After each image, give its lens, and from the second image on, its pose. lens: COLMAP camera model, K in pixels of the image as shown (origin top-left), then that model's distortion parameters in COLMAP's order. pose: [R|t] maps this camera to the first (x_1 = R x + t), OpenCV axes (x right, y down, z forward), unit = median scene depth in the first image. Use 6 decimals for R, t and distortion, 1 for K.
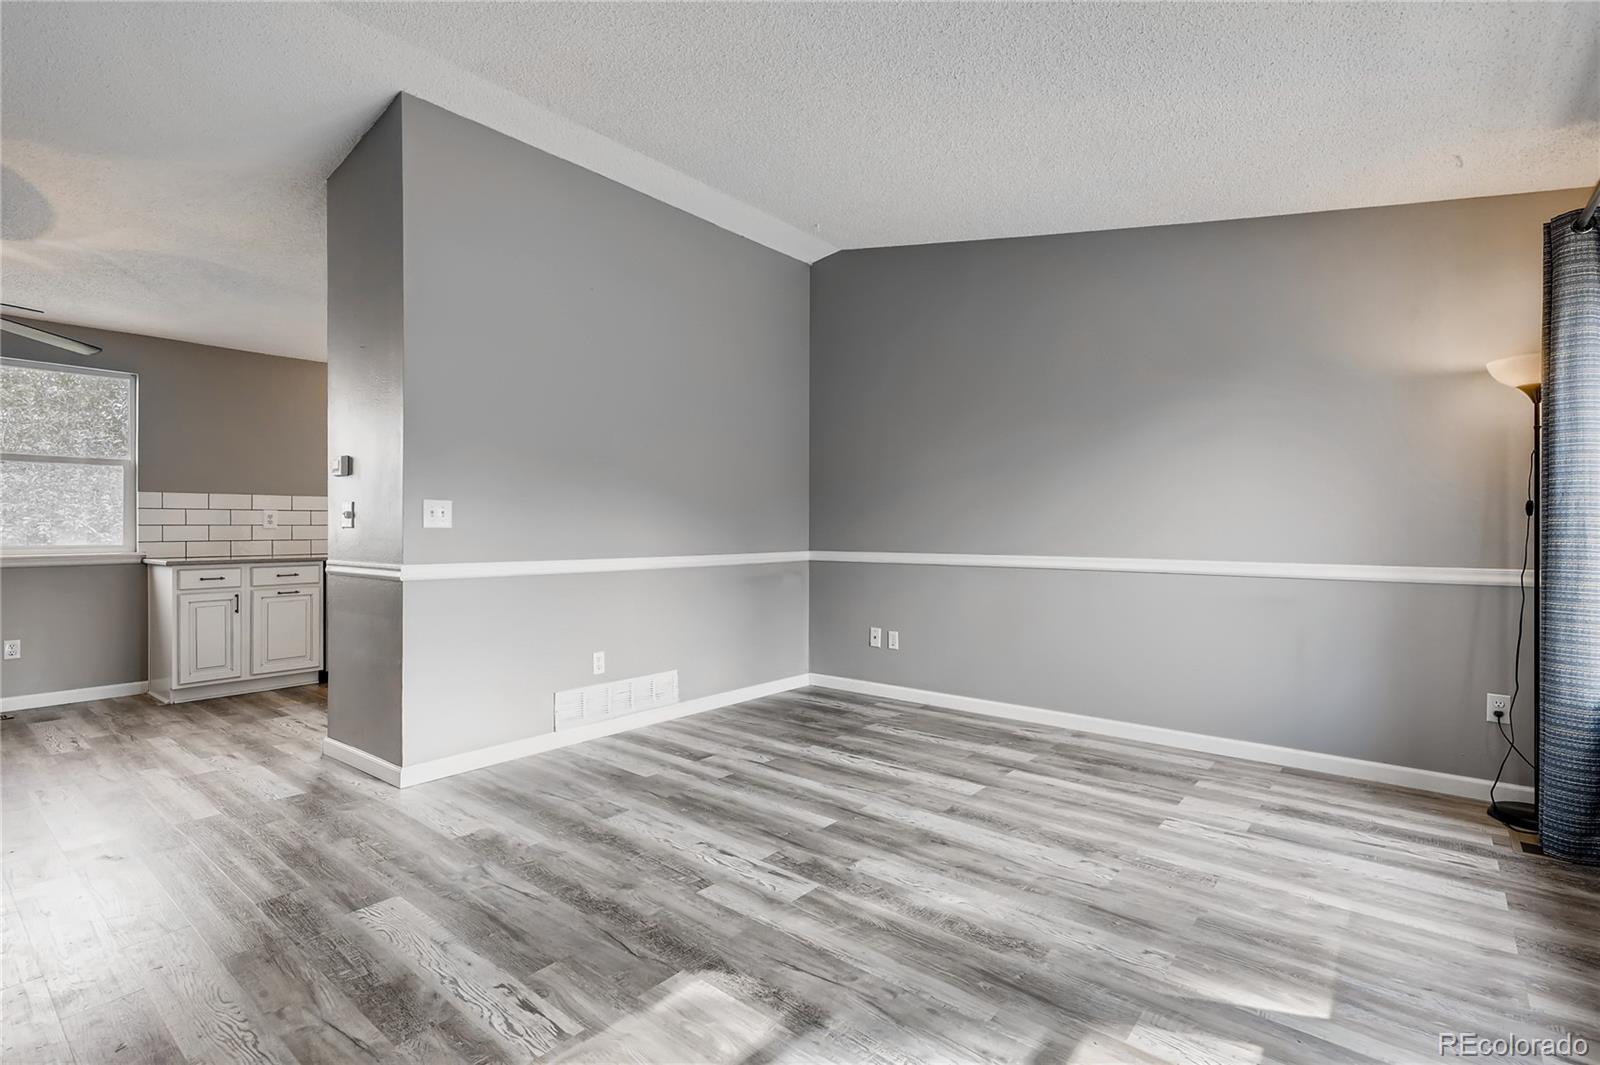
lens RADIAL K [[769.2, 0, 806.9], [0, 769.2, 523.8], [0, 0, 1]] dist [0.010549, -0.000304]
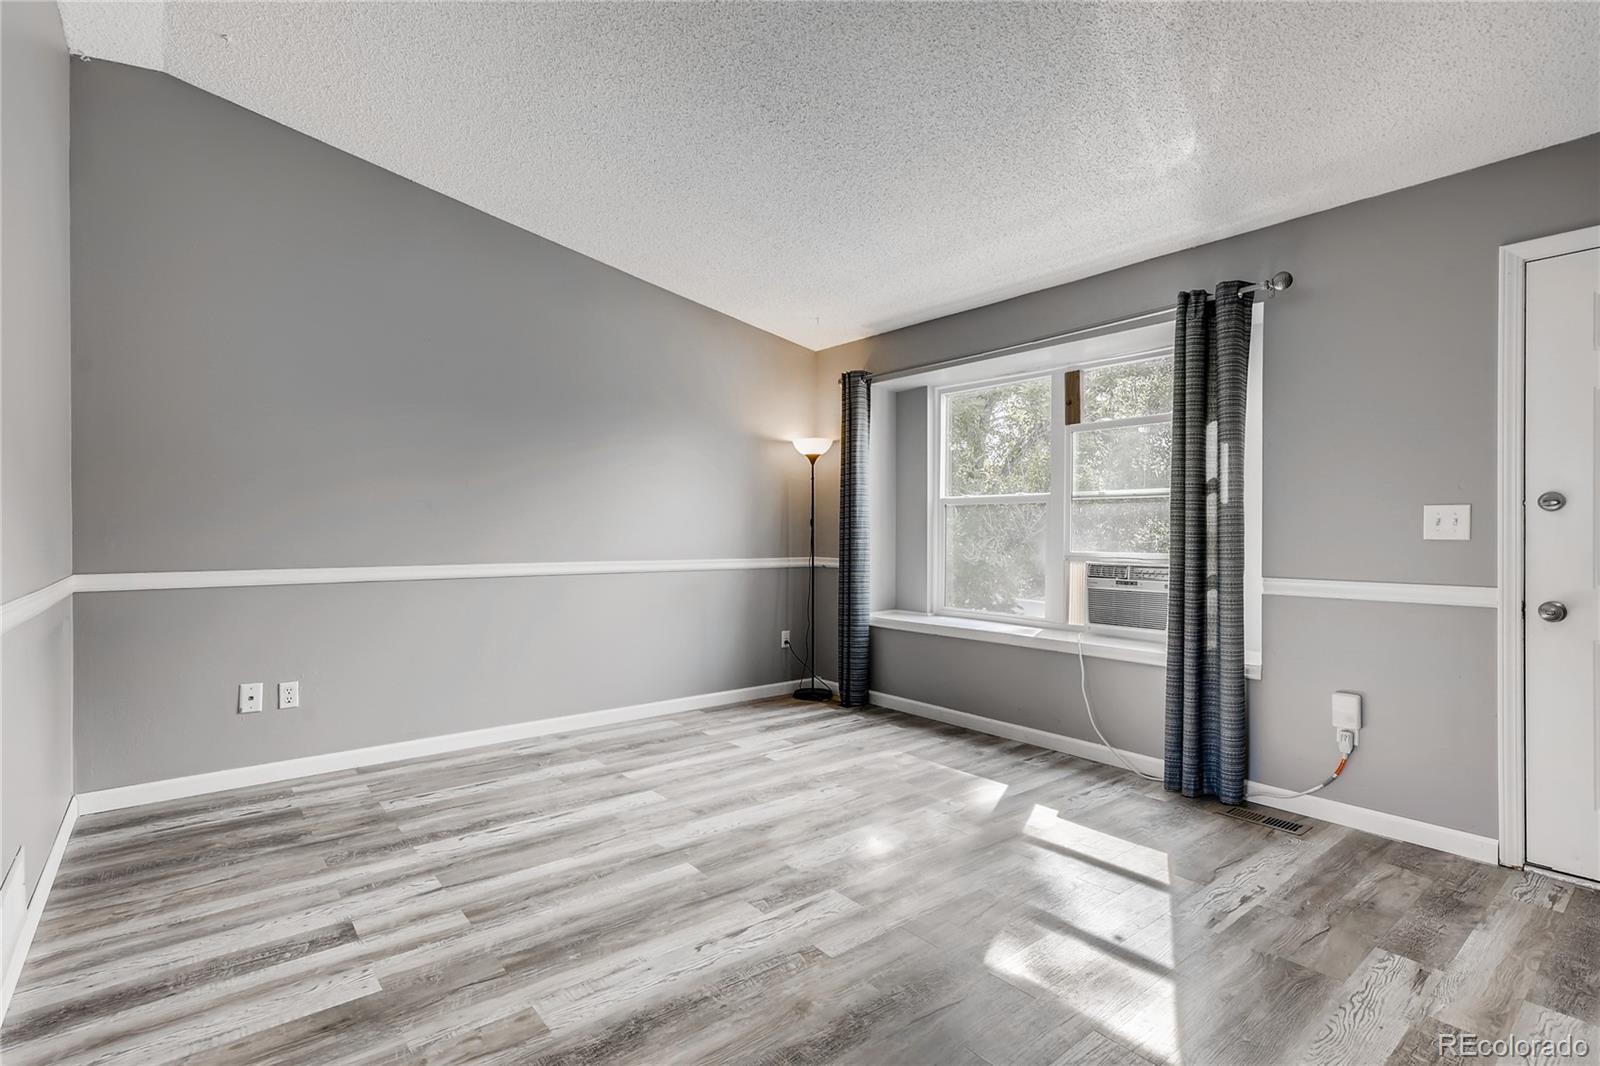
lens RADIAL K [[769.2, 0, 774.2], [0, 769.2, 534.2], [0, 0, 1]] dist [0.010549, -0.000304]
pose [[0.190182, -0.001945, 0.981747, -0.730792], [-0.008216, 0.999960, 0.003572, 0.000139], [-0.981714, -0.008745, 0.190159, 0.655474]]
